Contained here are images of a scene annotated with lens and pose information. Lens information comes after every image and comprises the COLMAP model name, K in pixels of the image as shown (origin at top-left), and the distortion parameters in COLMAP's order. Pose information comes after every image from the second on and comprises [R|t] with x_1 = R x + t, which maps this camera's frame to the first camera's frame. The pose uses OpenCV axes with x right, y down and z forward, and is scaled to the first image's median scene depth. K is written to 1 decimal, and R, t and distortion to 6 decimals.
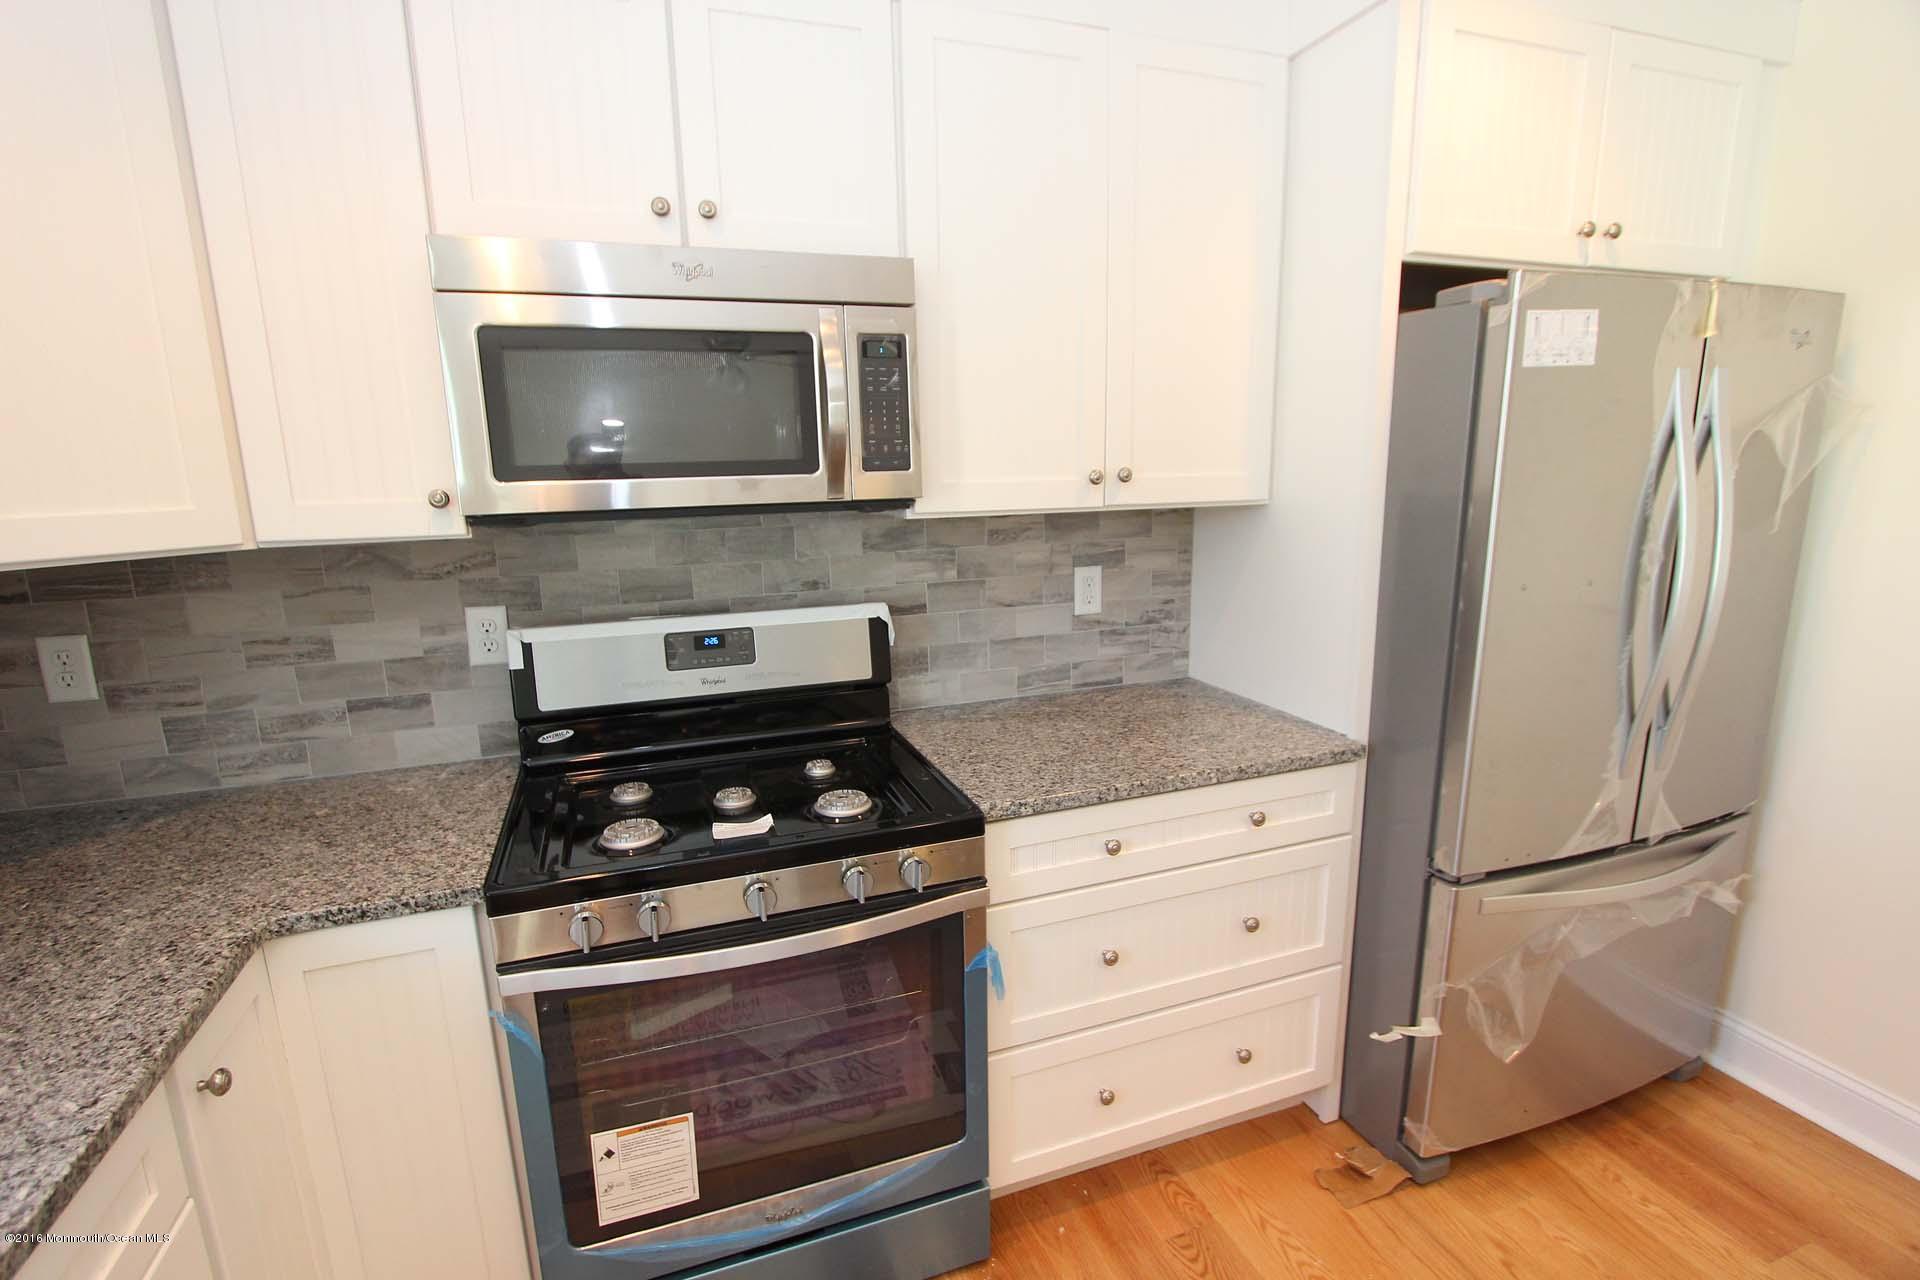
lens RADIAL K [[904.4, 0, 949.6], [0, 904.4, 650.8], [0, 0, 1]] dist [-0.019737, 0.002707]
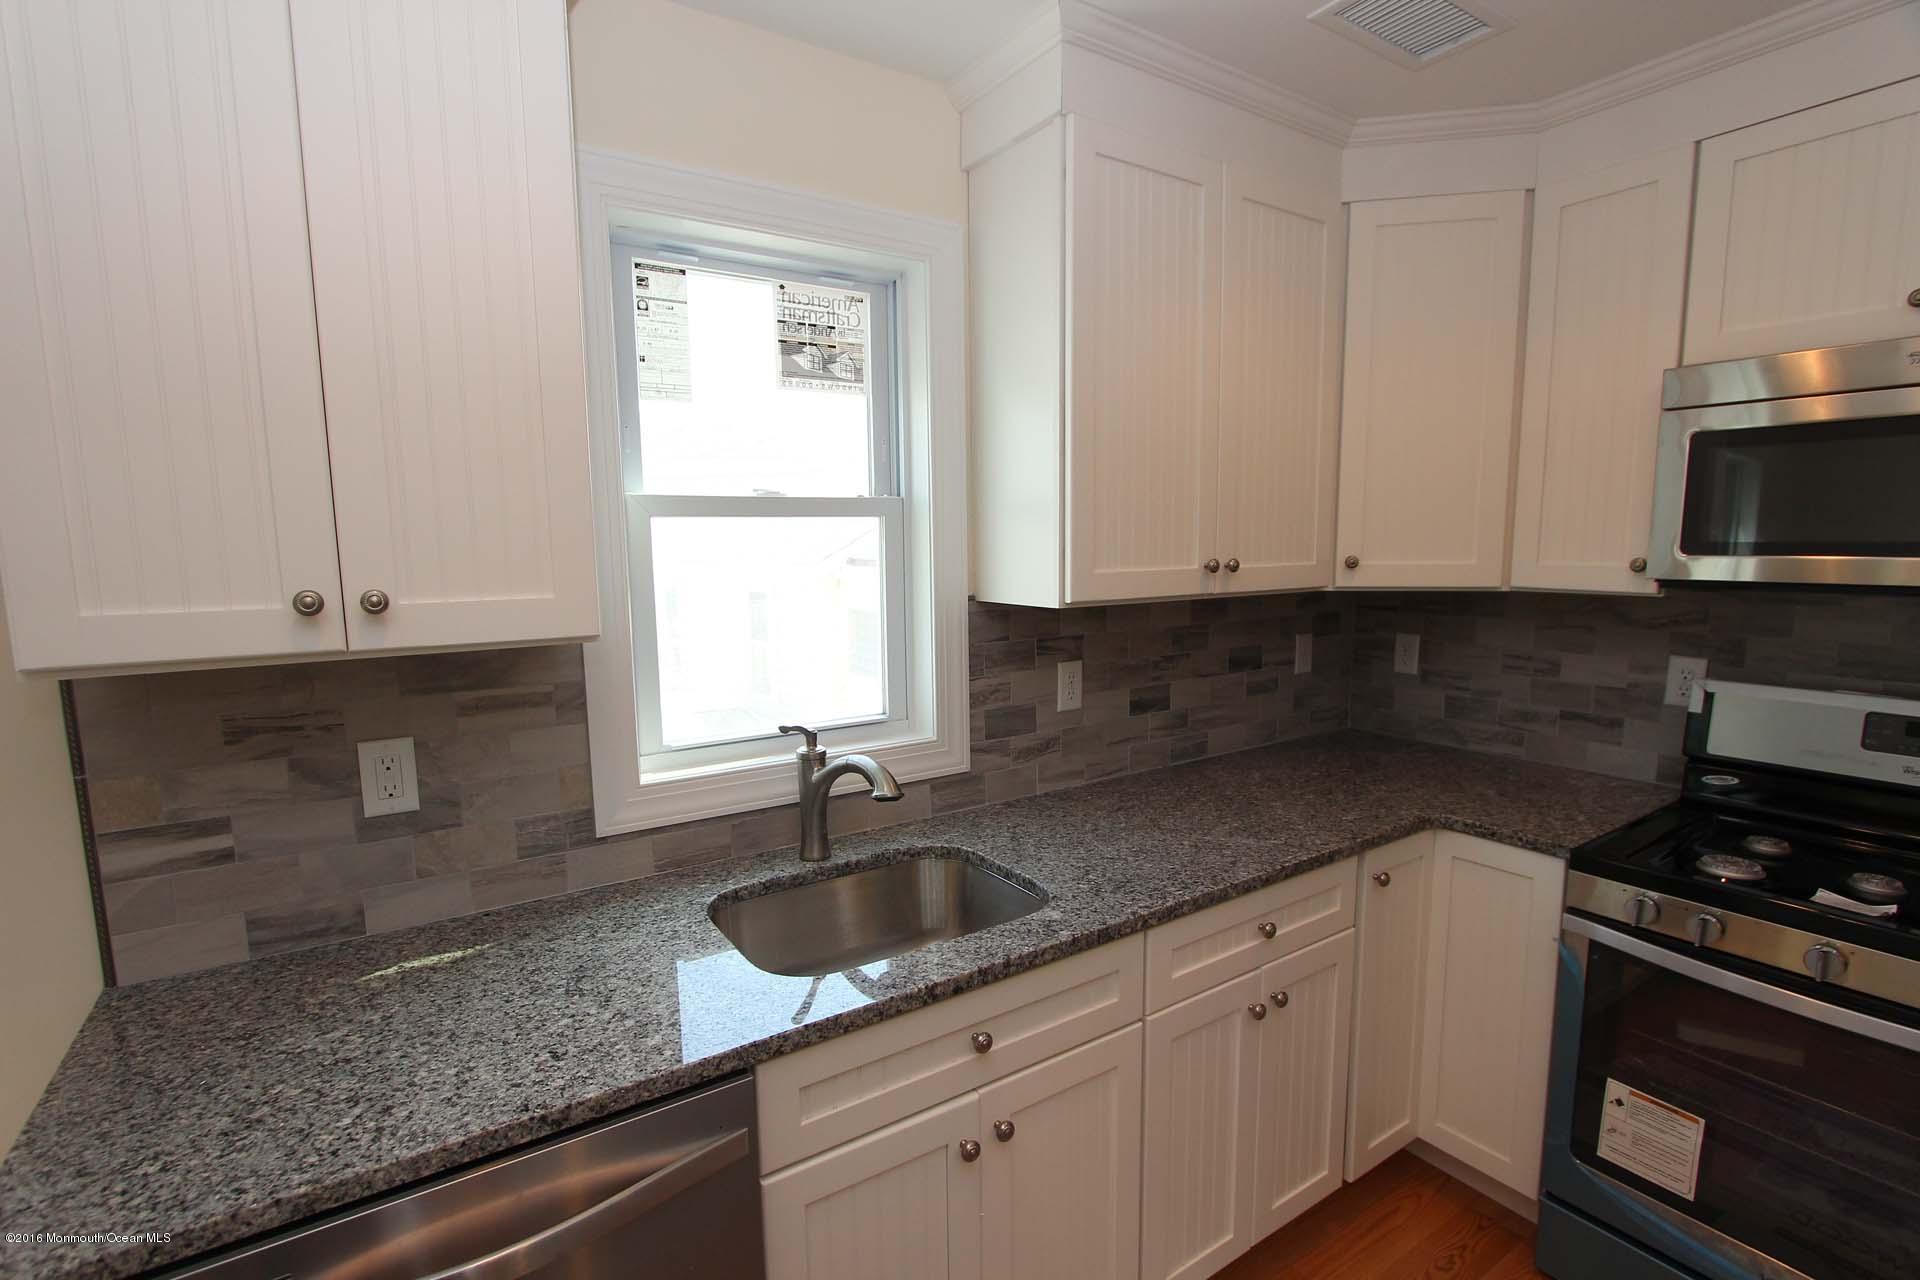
lens RADIAL K [[904.4, 0, 958.4], [0, 904.4, 655.8], [0, 0, 1]] dist [-0.019737, 0.002707]
pose [[0.241200, 0.145085, -0.959569, 0.395894], [-0.193364, 0.976121, 0.098983, 0.018998], [0.951017, 0.161671, 0.263494, -0.223708]]
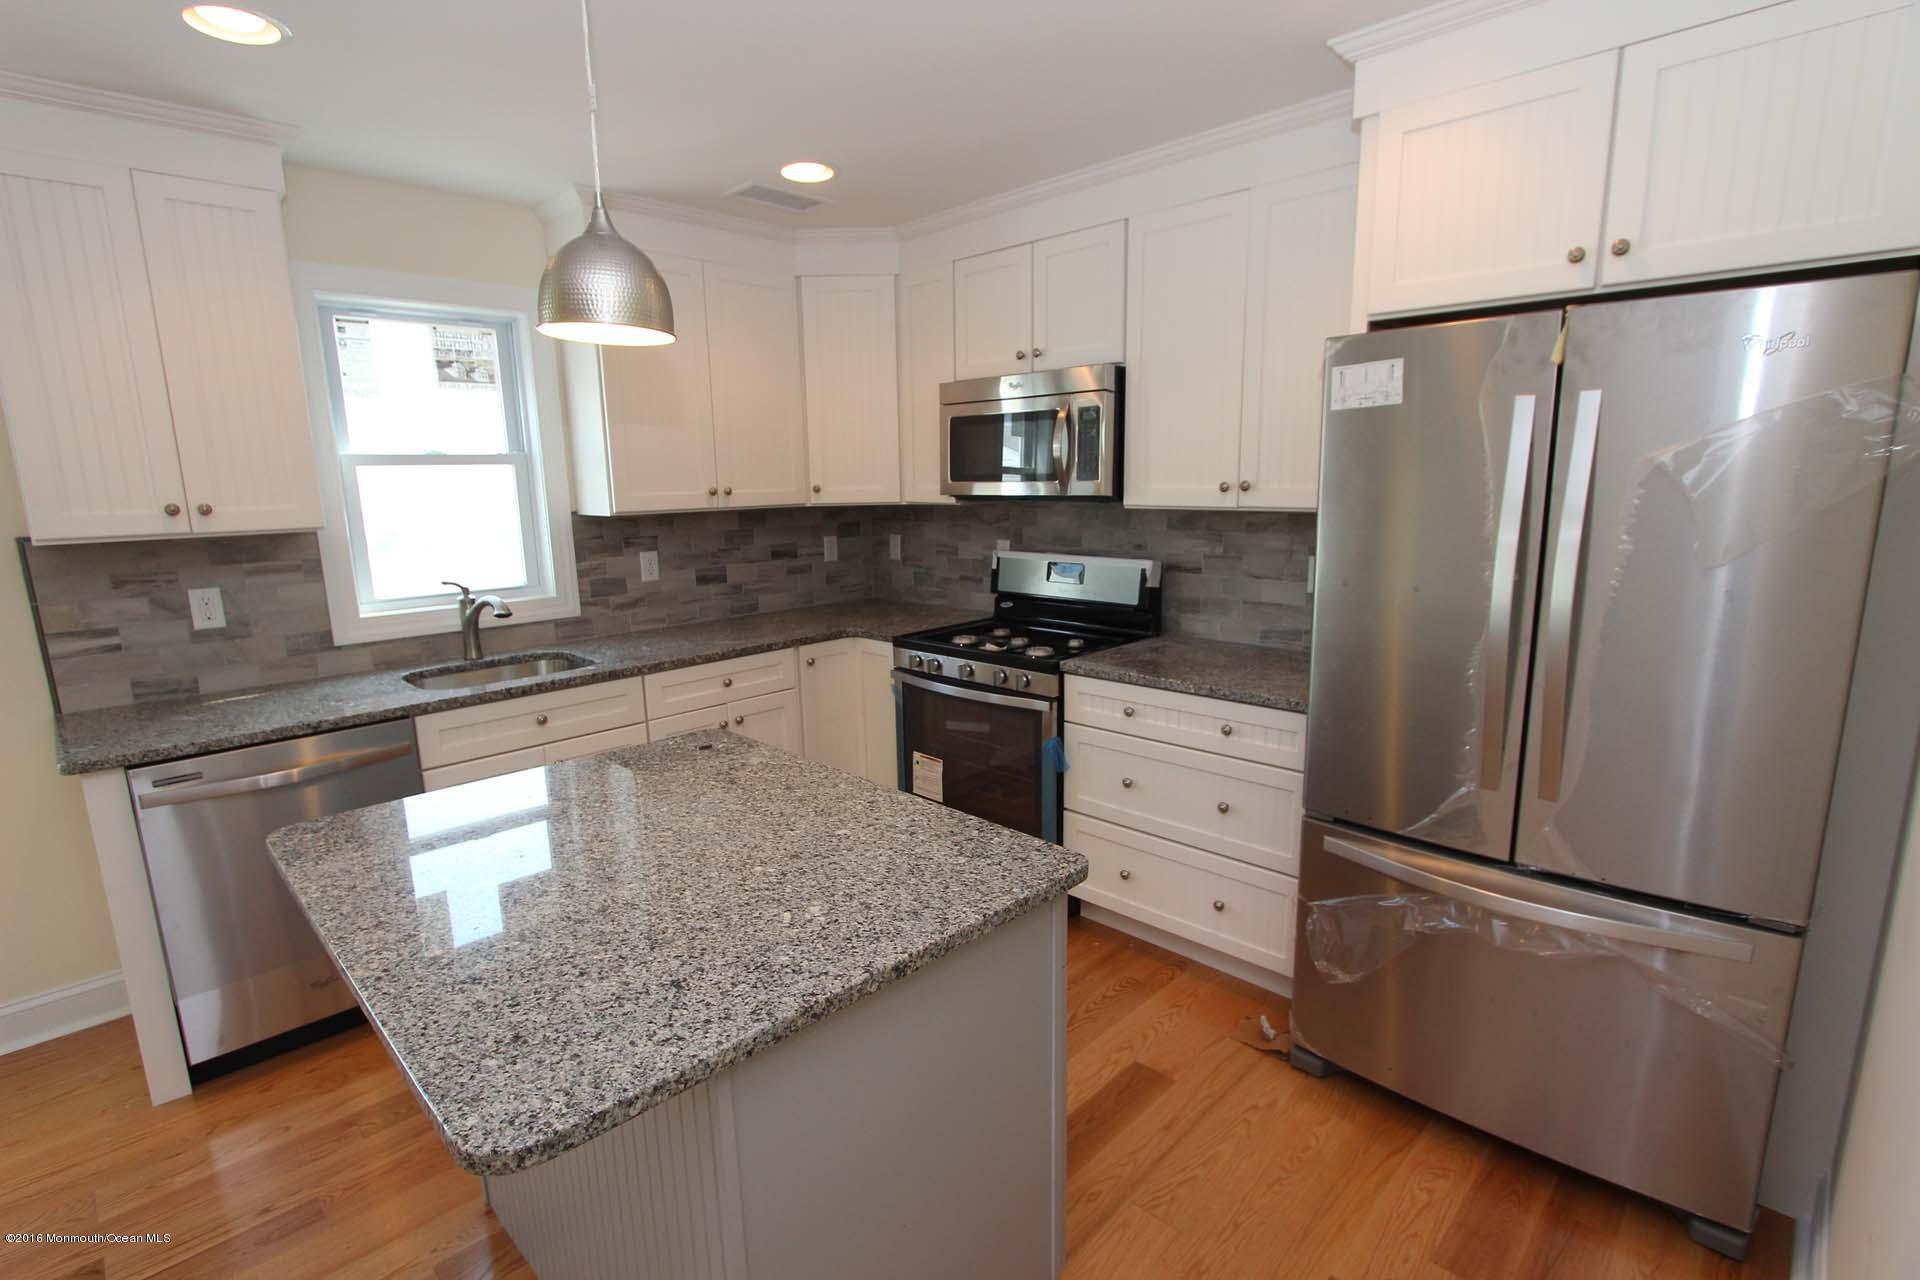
lens RADIAL K [[904.4, 0, 955.8], [0, 904.4, 651.9], [0, 0, 1]] dist [-0.019737, 0.002707]
pose [[0.433911, 0.188195, -0.881081, 1.445151], [-0.177170, 0.976669, 0.121360, -0.032186], [0.883364, 0.103442, 0.457130, -0.038811]]
